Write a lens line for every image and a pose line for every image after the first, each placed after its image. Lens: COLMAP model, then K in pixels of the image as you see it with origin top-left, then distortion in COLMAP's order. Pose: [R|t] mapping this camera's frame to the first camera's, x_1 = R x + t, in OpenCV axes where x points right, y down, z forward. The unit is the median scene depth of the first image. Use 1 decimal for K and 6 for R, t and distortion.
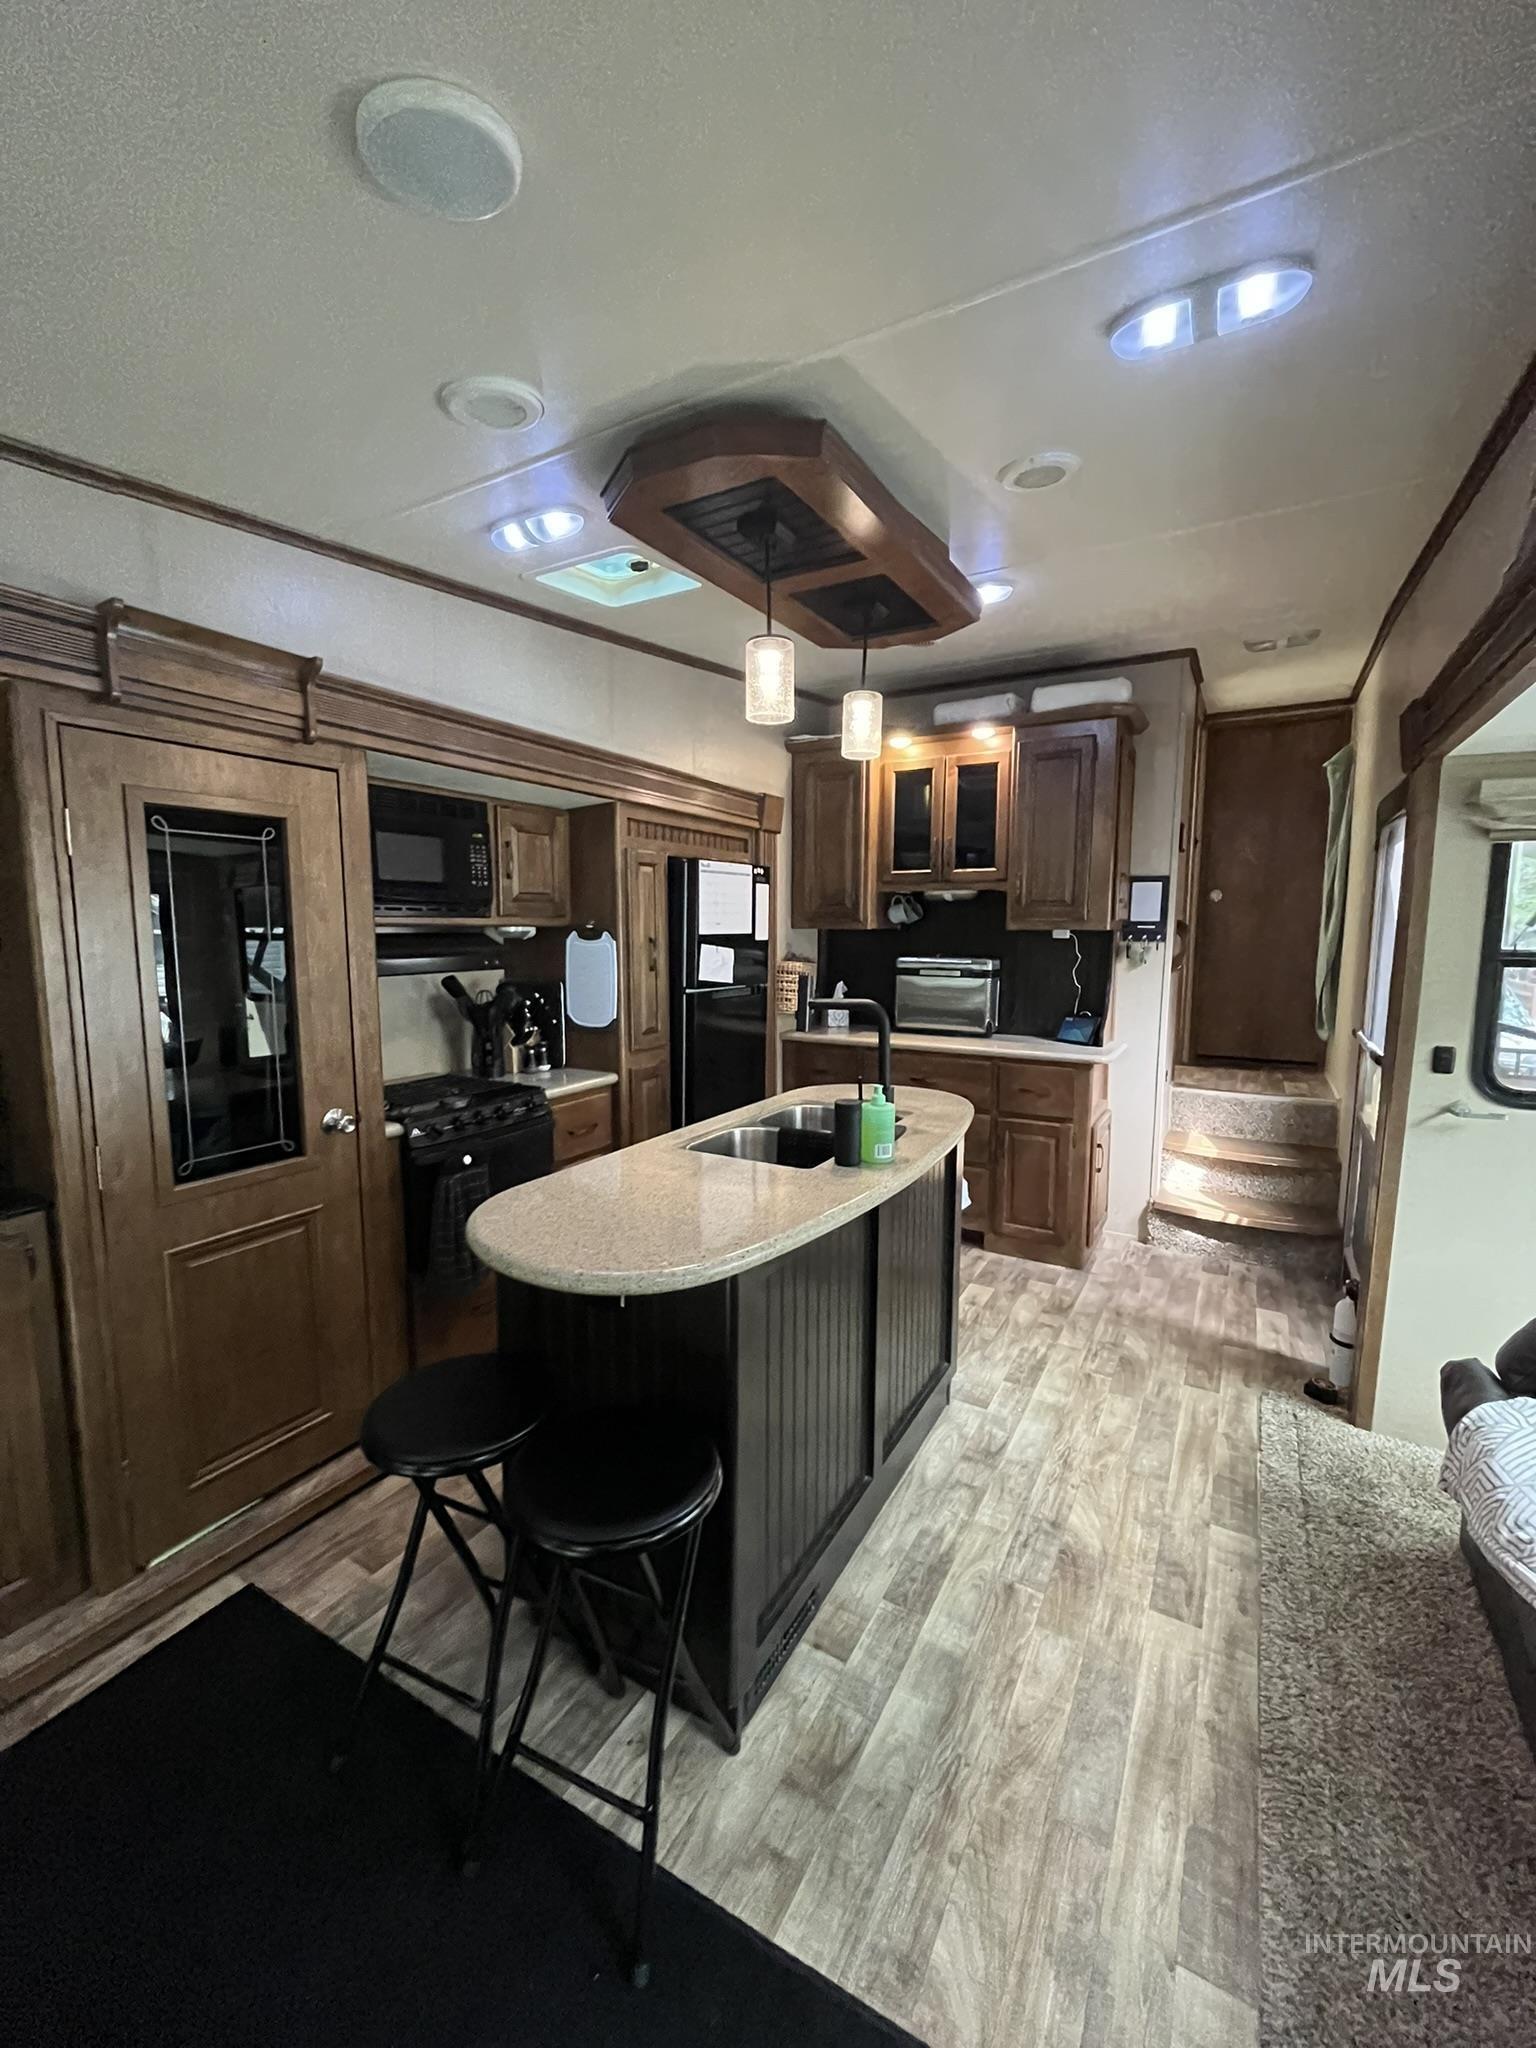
lens RADIAL K [[835.4, 0, 769.7], [0, 835.4, 1020.6], [0, 0, 1]] dist [-0.001879, -0.000137]
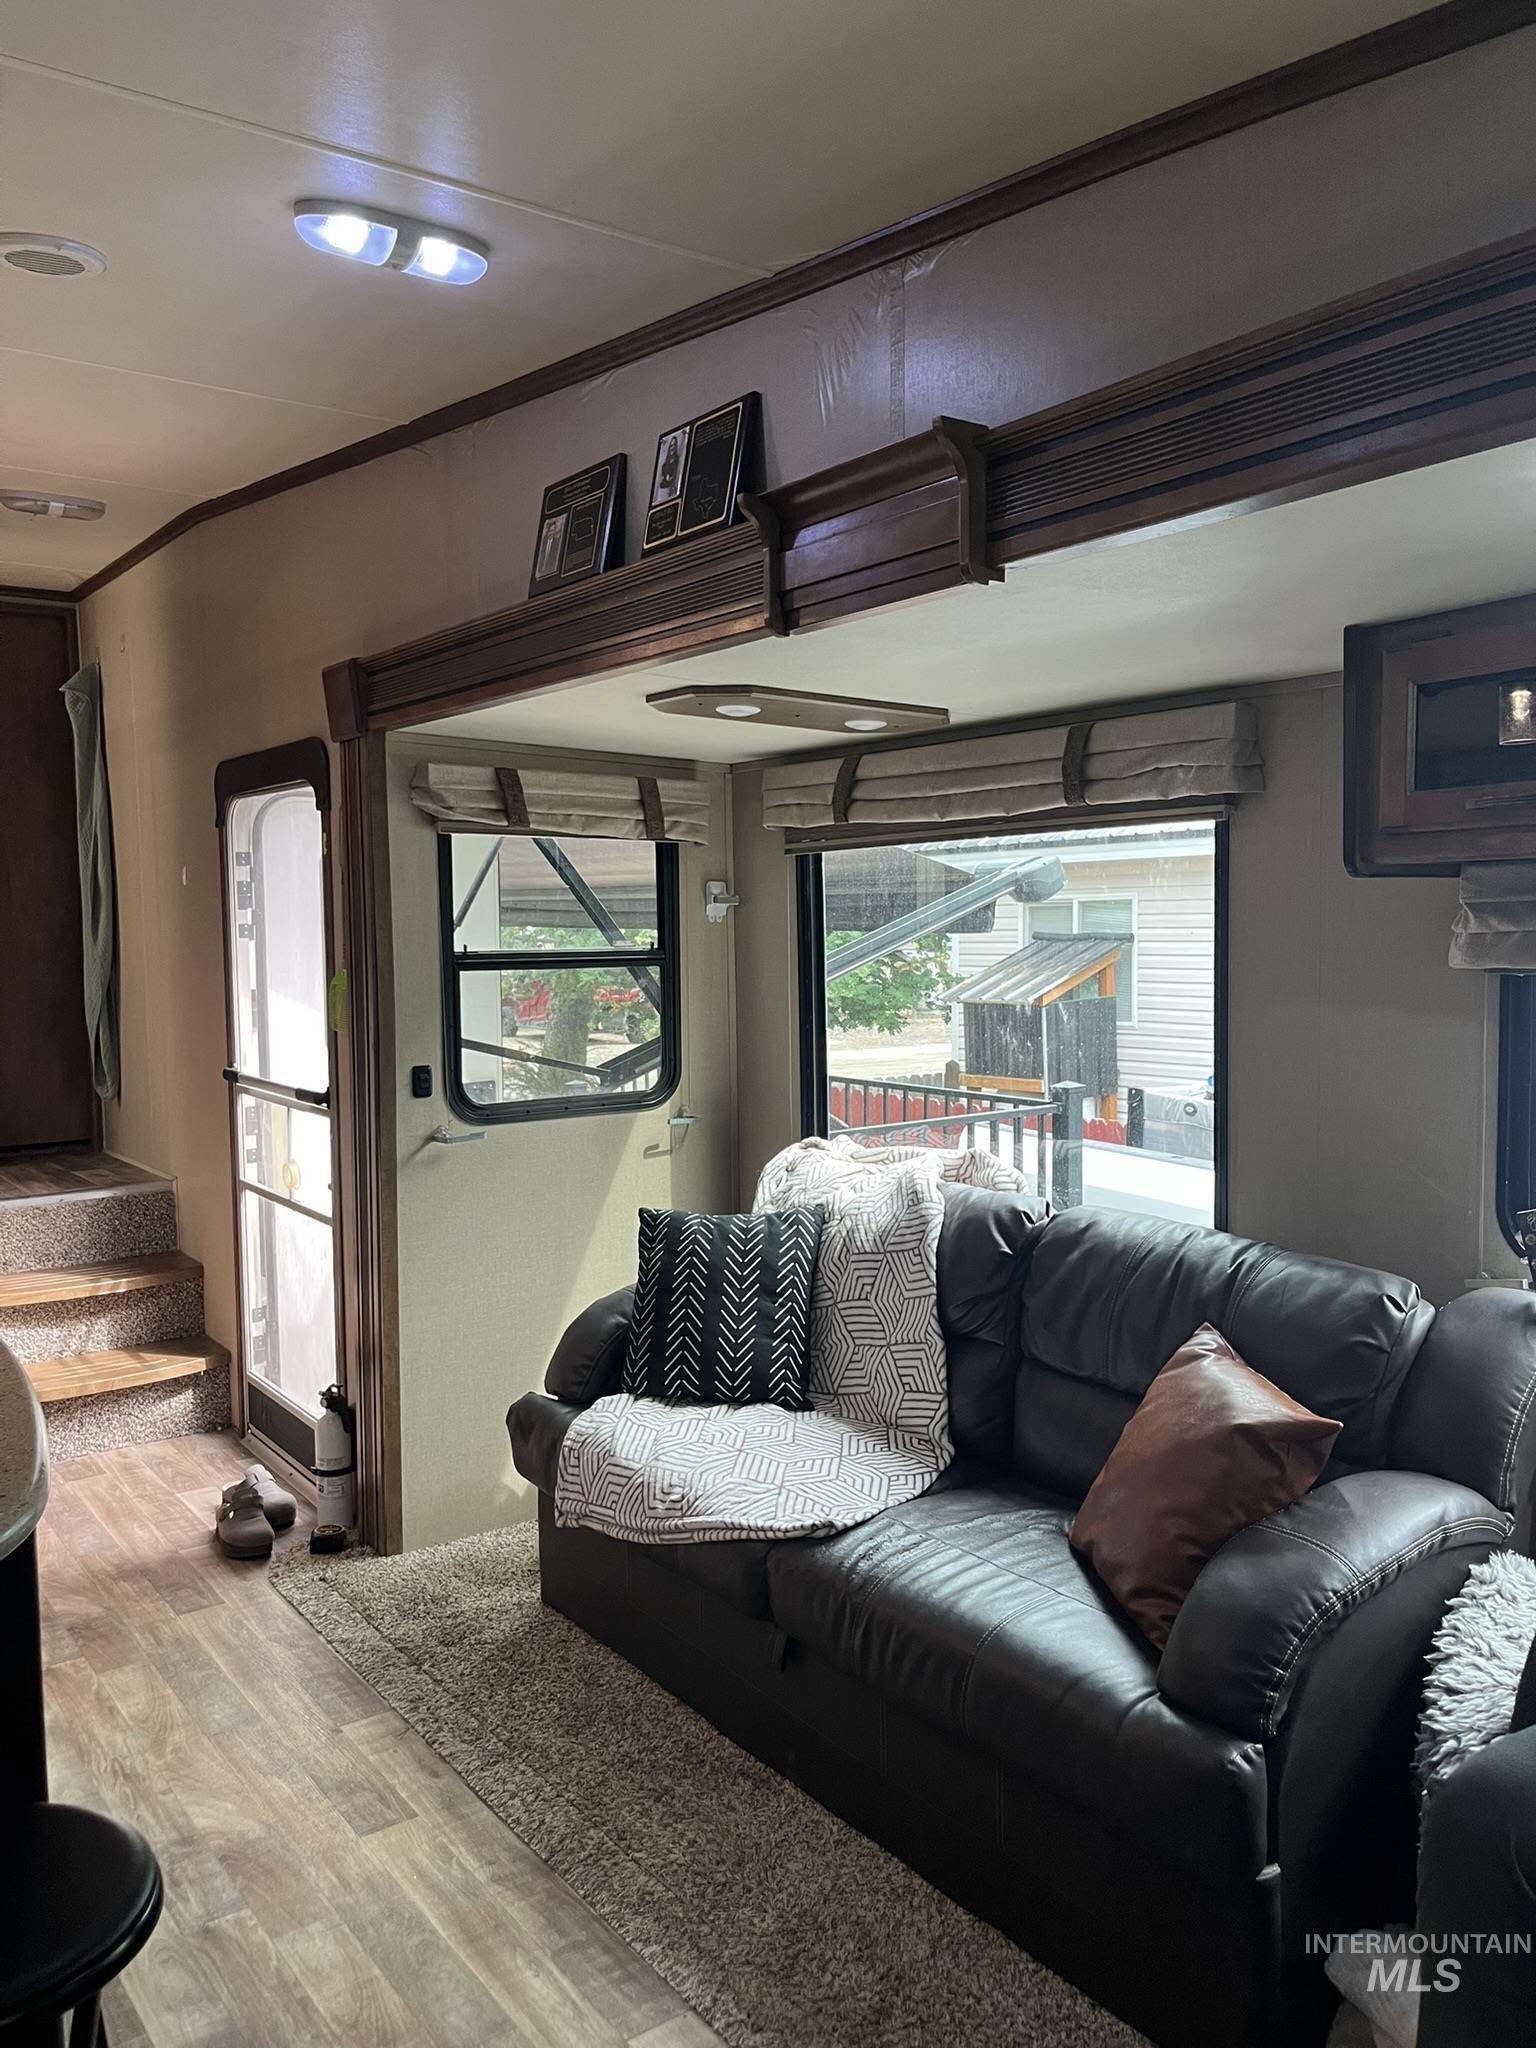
lens RADIAL K [[1550.9, 0, 764.9], [0, 1550.9, 1023.5], [0, 0, 1]] dist [0.045633, -0.007186]
pose [[0.409671, -0.070418, 0.909511, -0.632986], [0.120205, 0.992490, 0.022699, -0.007394], [-0.904279, 0.100029, 0.415059, 0.013332]]
